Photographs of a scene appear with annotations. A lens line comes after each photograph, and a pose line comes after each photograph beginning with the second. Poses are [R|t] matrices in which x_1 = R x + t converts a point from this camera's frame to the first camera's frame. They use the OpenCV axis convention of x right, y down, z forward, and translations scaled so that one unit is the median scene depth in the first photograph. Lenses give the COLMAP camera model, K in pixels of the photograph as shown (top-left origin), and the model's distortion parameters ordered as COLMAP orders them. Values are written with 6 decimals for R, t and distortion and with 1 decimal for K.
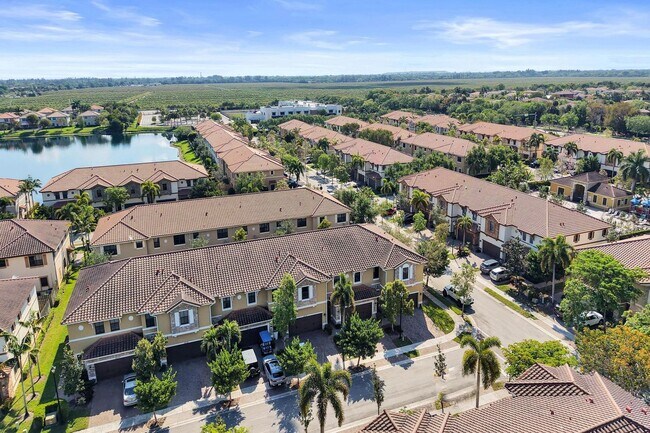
lens RADIAL K [[439.1, 0, 325.7], [0, 439.1, 178.6], [0, 0, 1]] dist [0.008543, -0.001866]
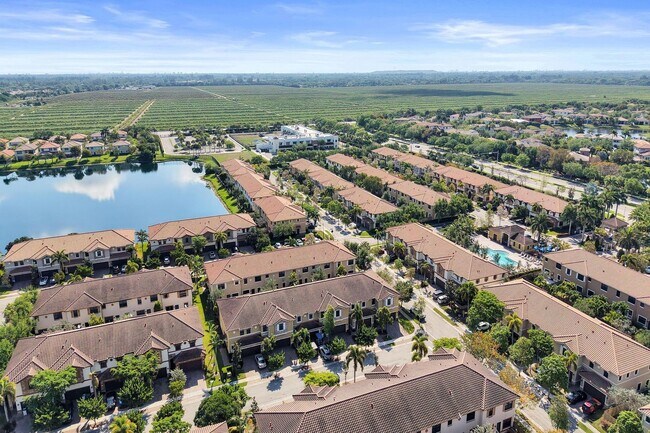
lens RADIAL K [[436.0, 0, 324.4], [0, 436.0, 184.7], [0, 0, 1]] dist [0.044243, -0.048889]
pose [[0.999723, 0.003703, 0.023237, -0.119443], [-0.004216, 0.999748, 0.022057, -0.277677], [-0.023149, -0.022149, 0.999487, -0.727762]]
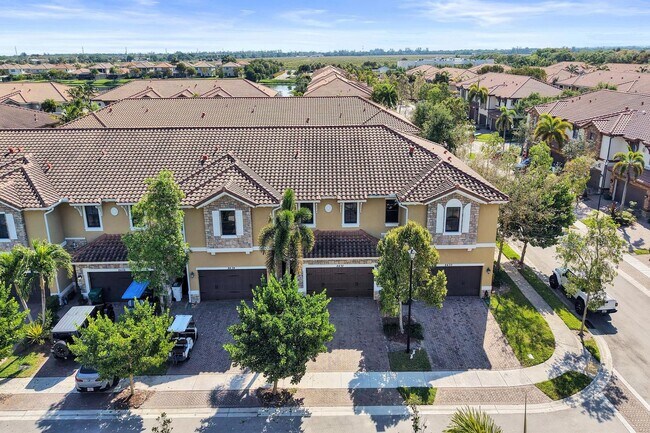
lens RADIAL K [[442.0, 0, 326.6], [0, 442.0, 174.5], [0, 0, 1]] dist [-0.002265, 0.000575]
pose [[0.936752, 0.097581, -0.336116, 0.176915], [-0.083606, 0.994933, 0.055840, 0.129114], [0.339862, -0.024207, 0.940164, 0.432244]]
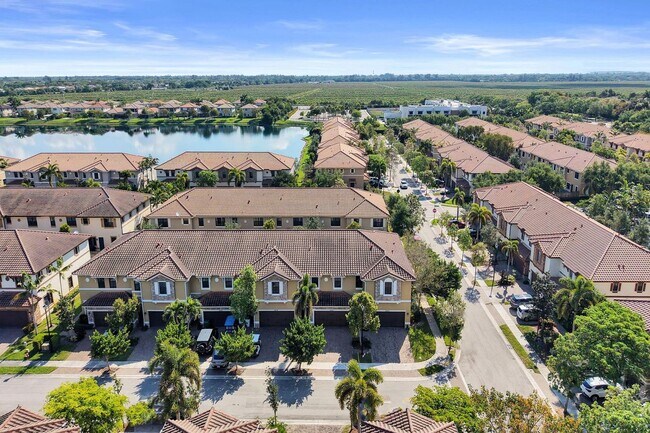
lens RADIAL K [[439.1, 0, 325.7], [0, 439.1, 178.6], [0, 0, 1]] dist [0.008543, -0.001866]
pose [[0.927000, 0.096765, -0.362364, 0.315631], [-0.095468, 0.995200, 0.021529, -0.019511], [0.362707, 0.014637, 0.931788, 0.067603]]
